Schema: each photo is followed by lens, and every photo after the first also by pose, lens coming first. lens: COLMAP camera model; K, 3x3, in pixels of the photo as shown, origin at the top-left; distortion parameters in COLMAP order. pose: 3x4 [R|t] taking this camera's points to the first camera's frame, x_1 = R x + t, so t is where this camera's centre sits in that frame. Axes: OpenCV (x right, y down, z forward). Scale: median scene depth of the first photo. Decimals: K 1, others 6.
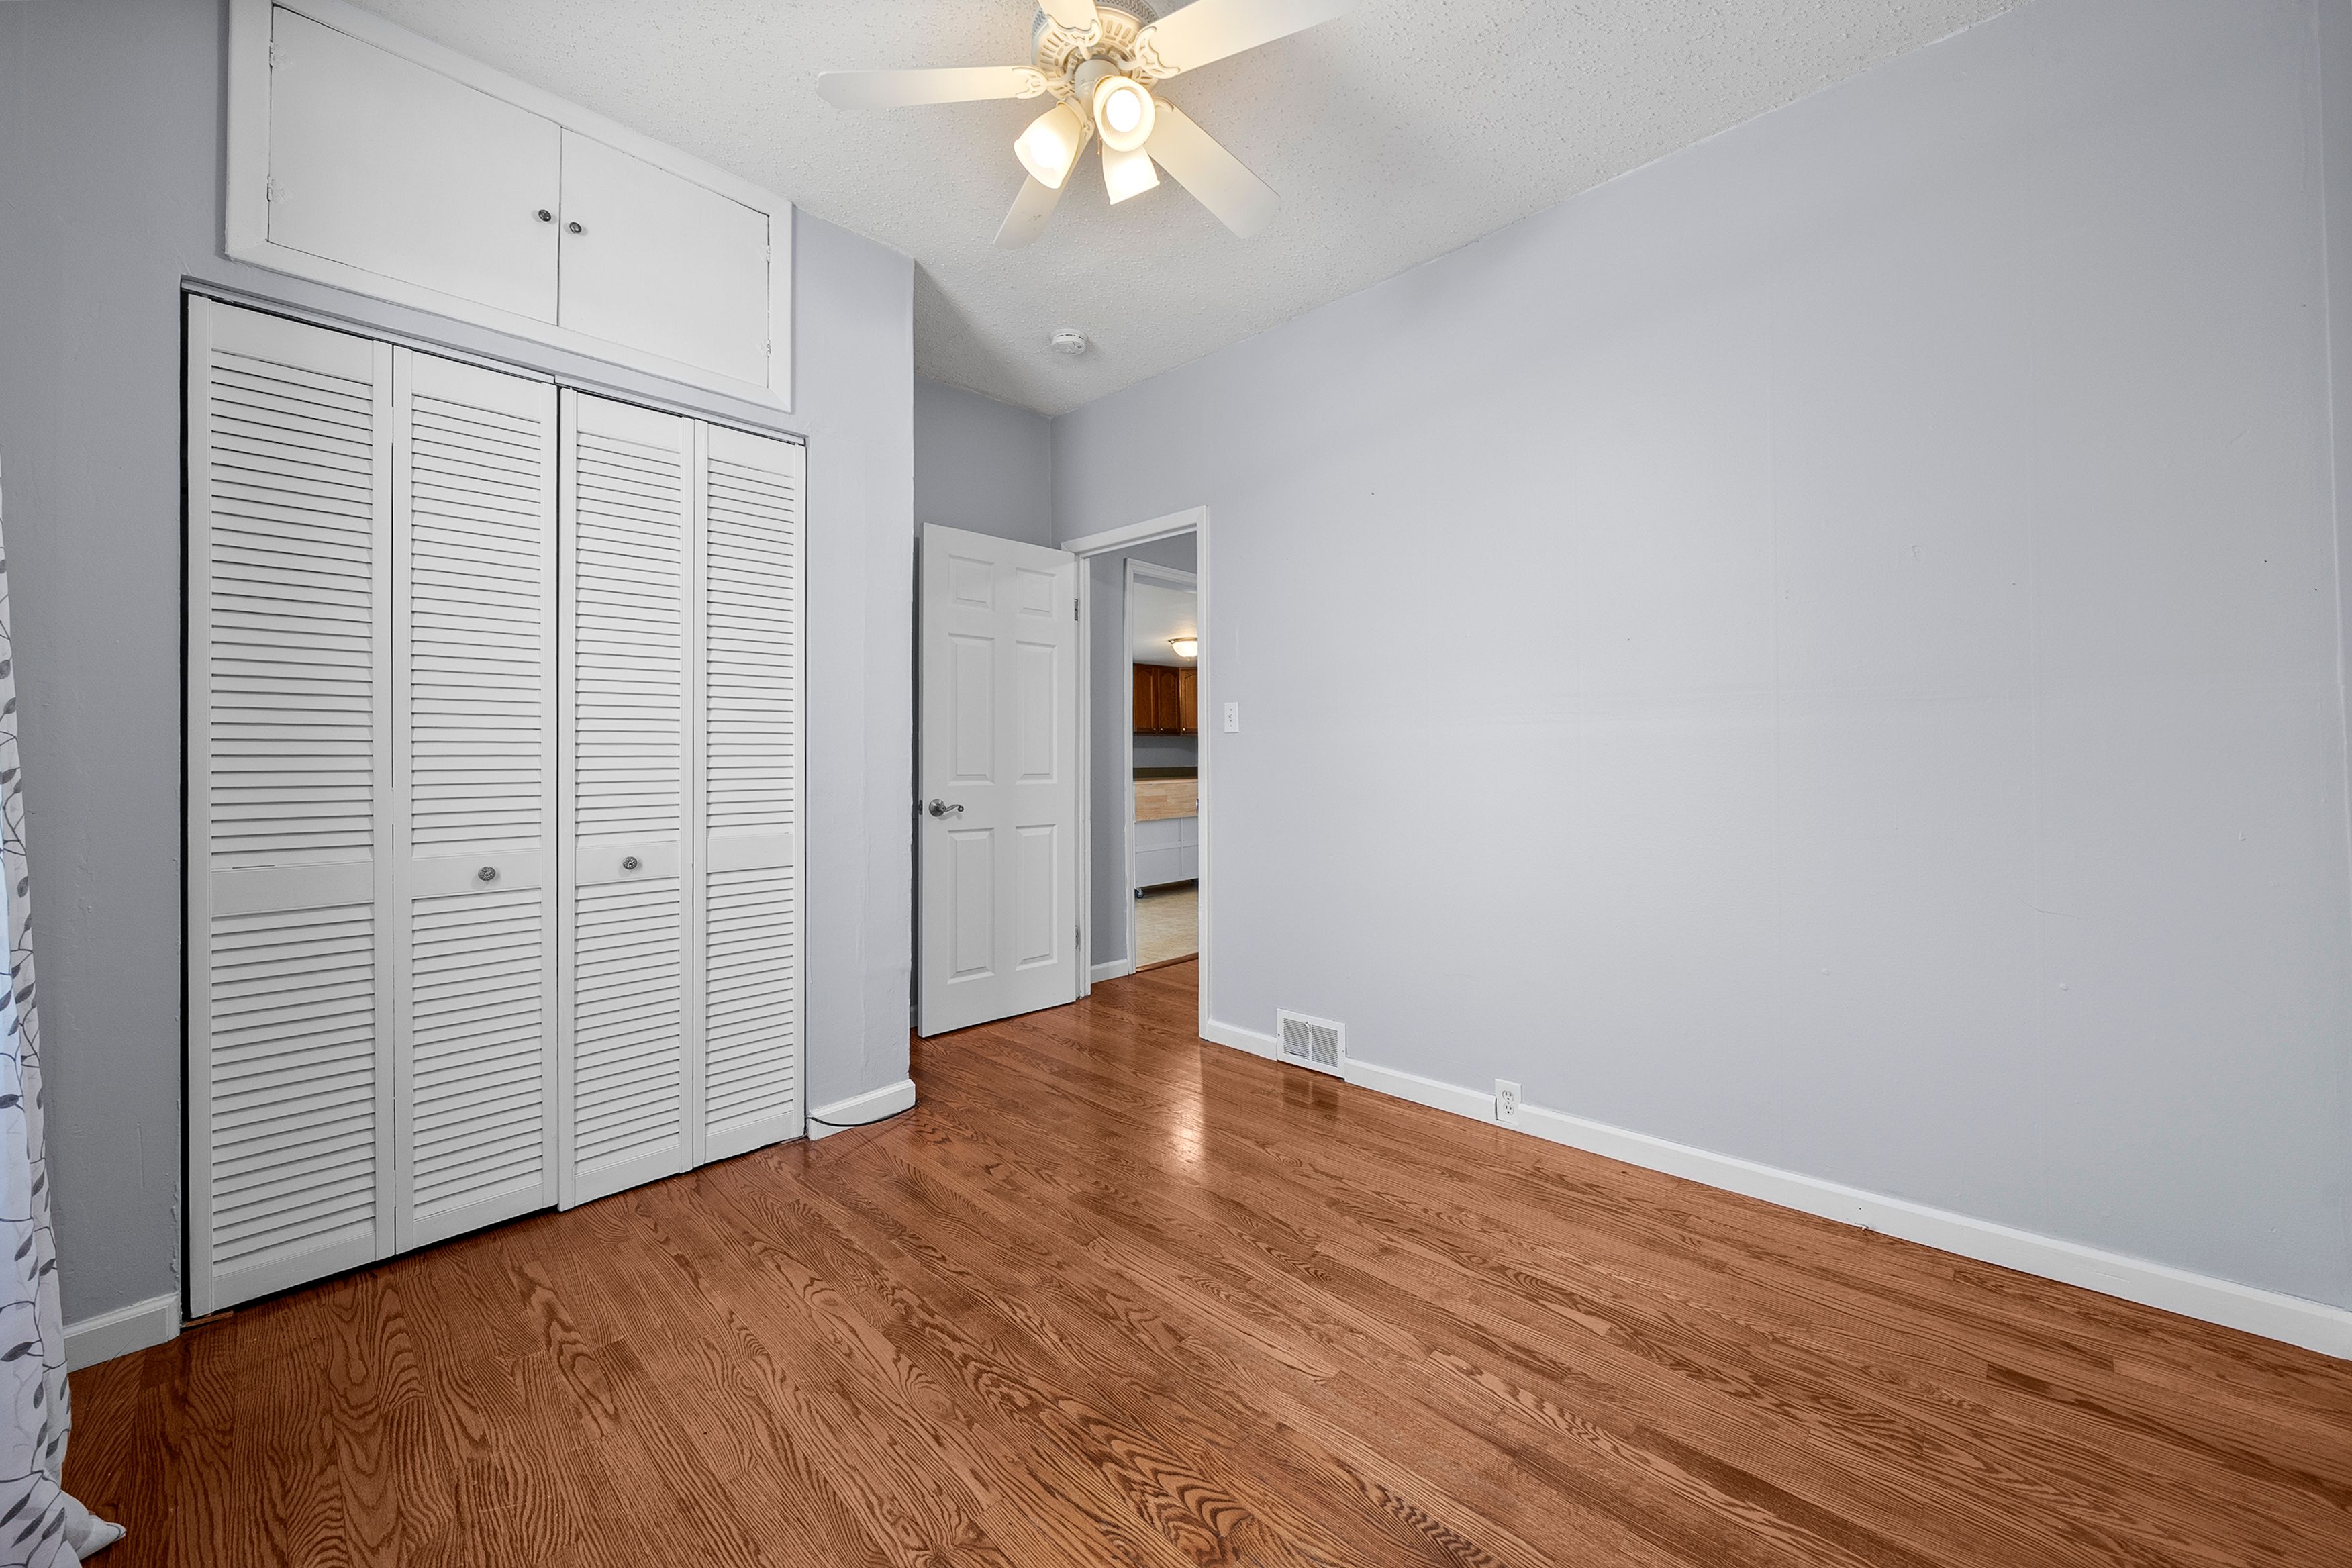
lens RADIAL K [[913.3, 0, 1174.7], [0, 913.3, 760.9], [0, 0, 1]] dist [-0.001267, -0.000619]
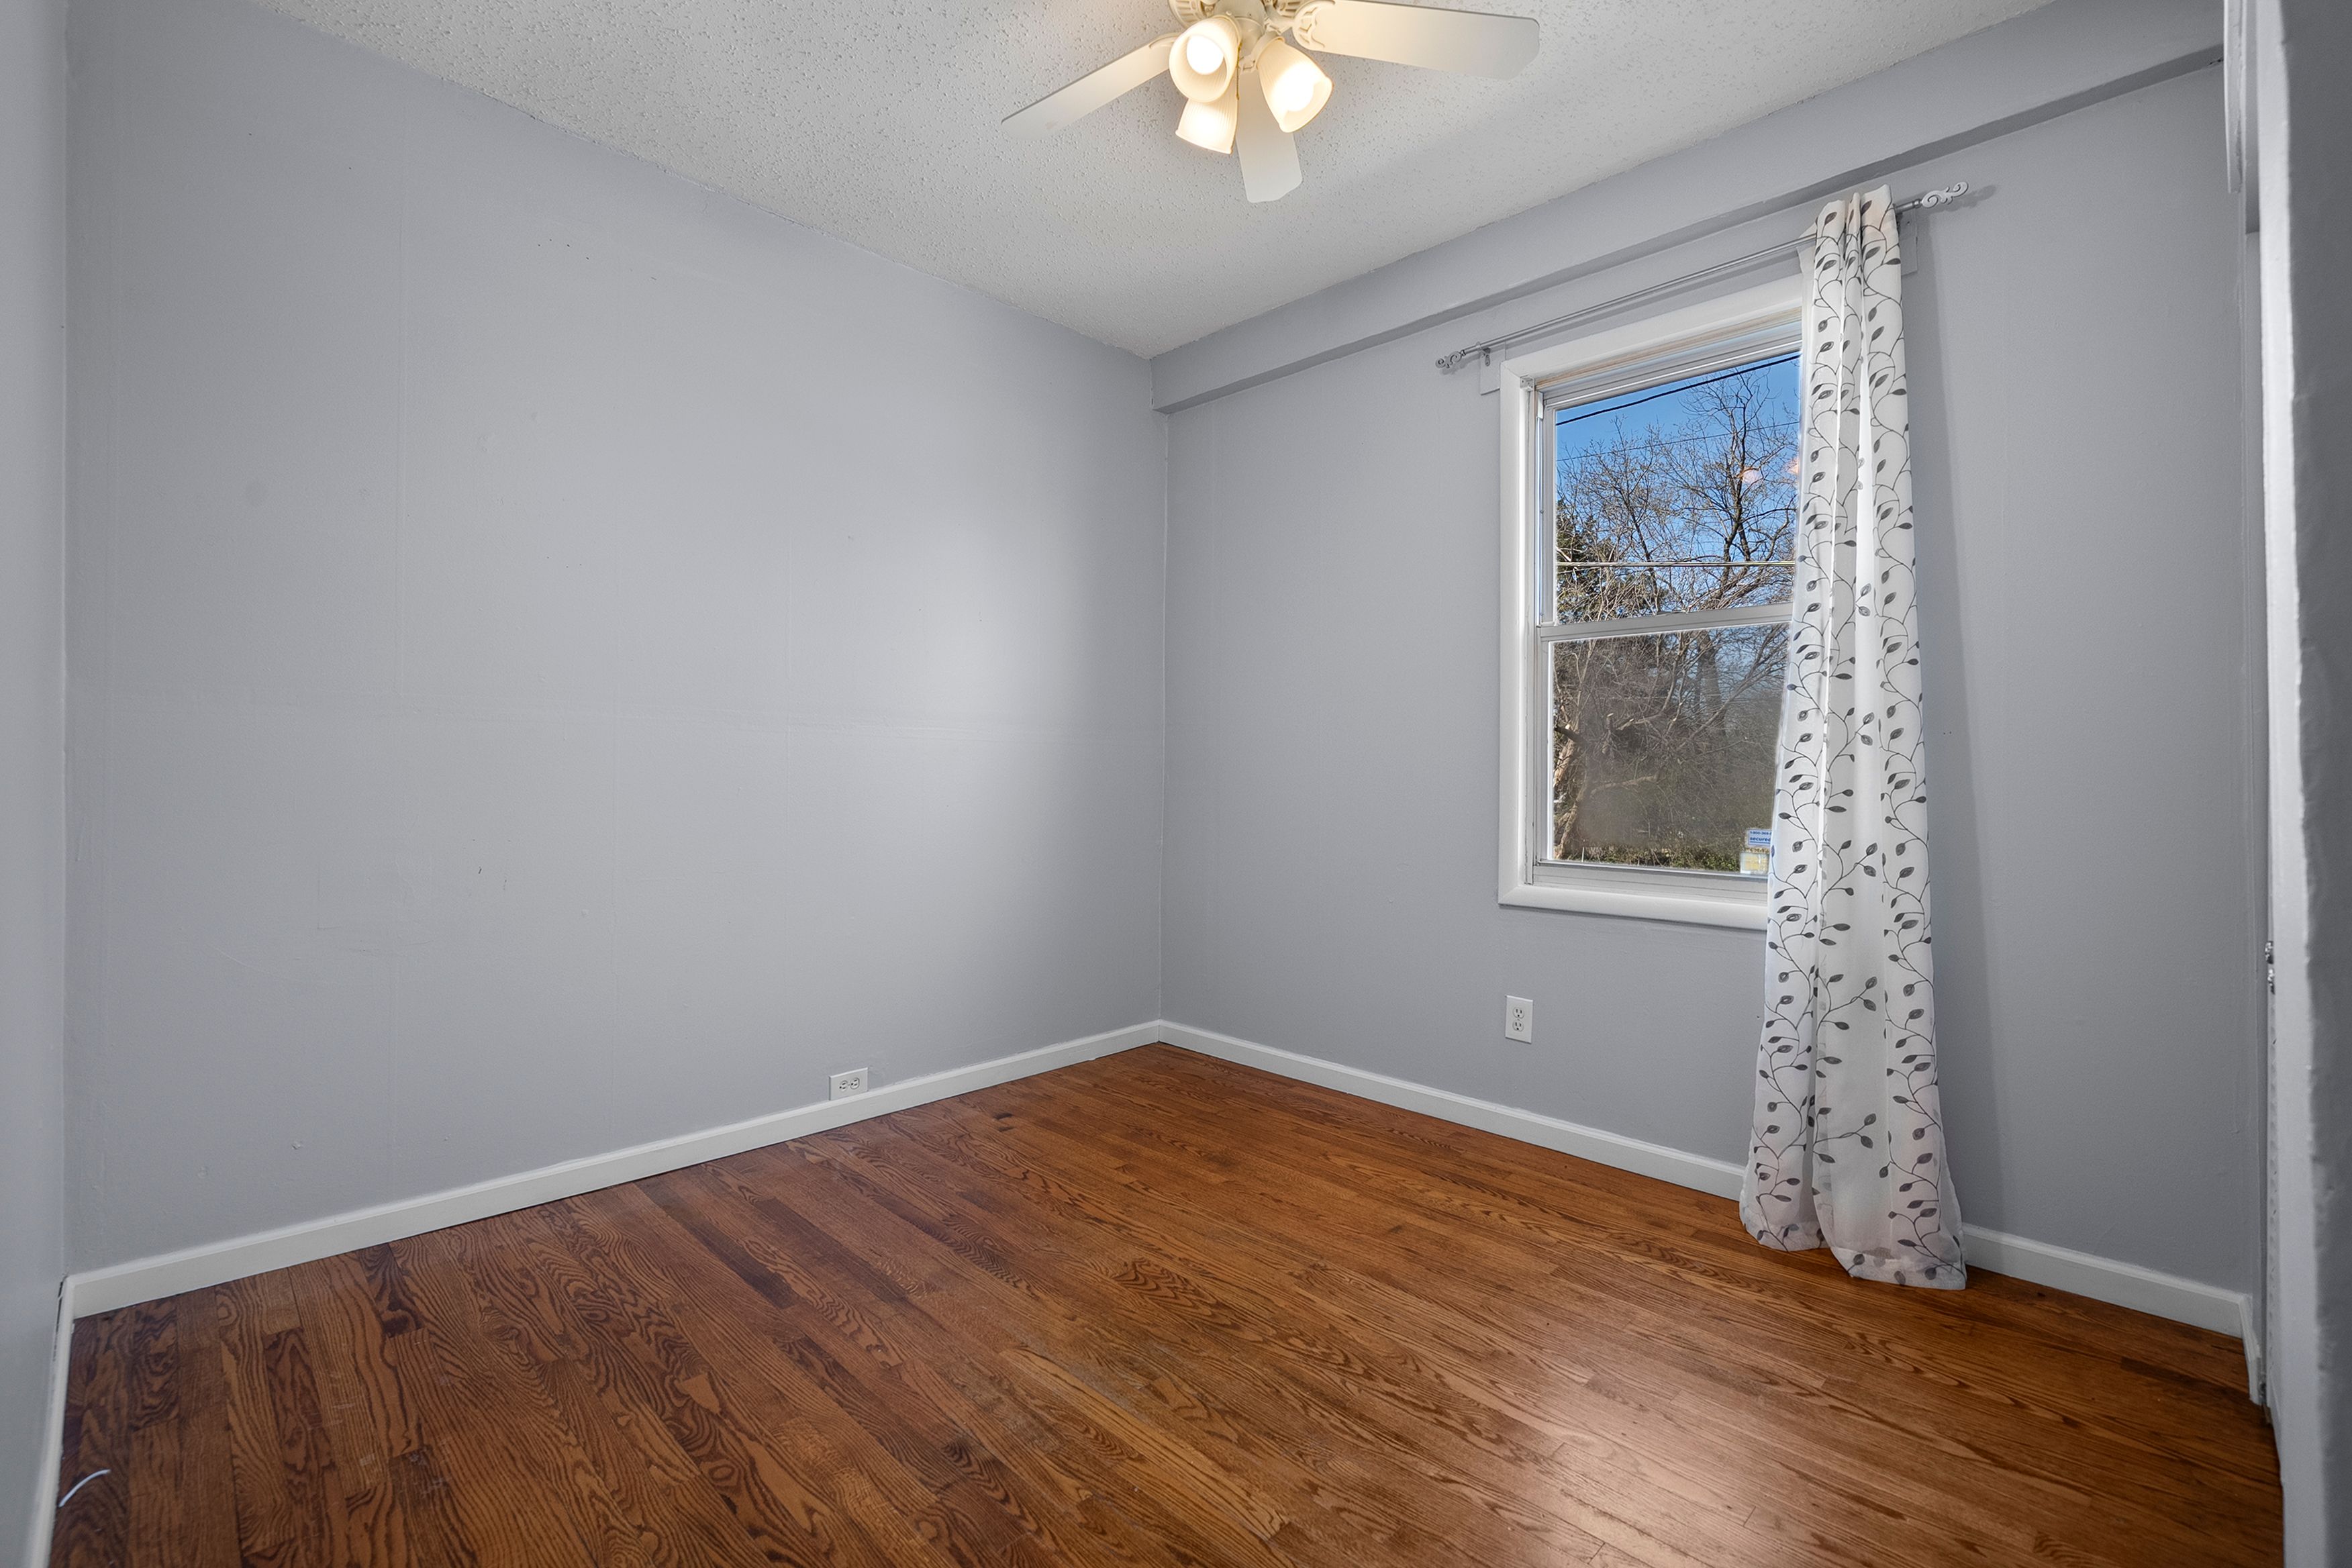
lens RADIAL K [[1037.2, 0, 1175.3], [0, 1037.2, 766.3], [0, 0, 1]] dist [0.000613, 0.000168]
pose [[-0.999727, 0.000251, 0.023378, -0.044985], [0.000478, 0.999953, 0.009709, -0.012972], [-0.023374, 0.009717, -0.999680, 2.046559]]
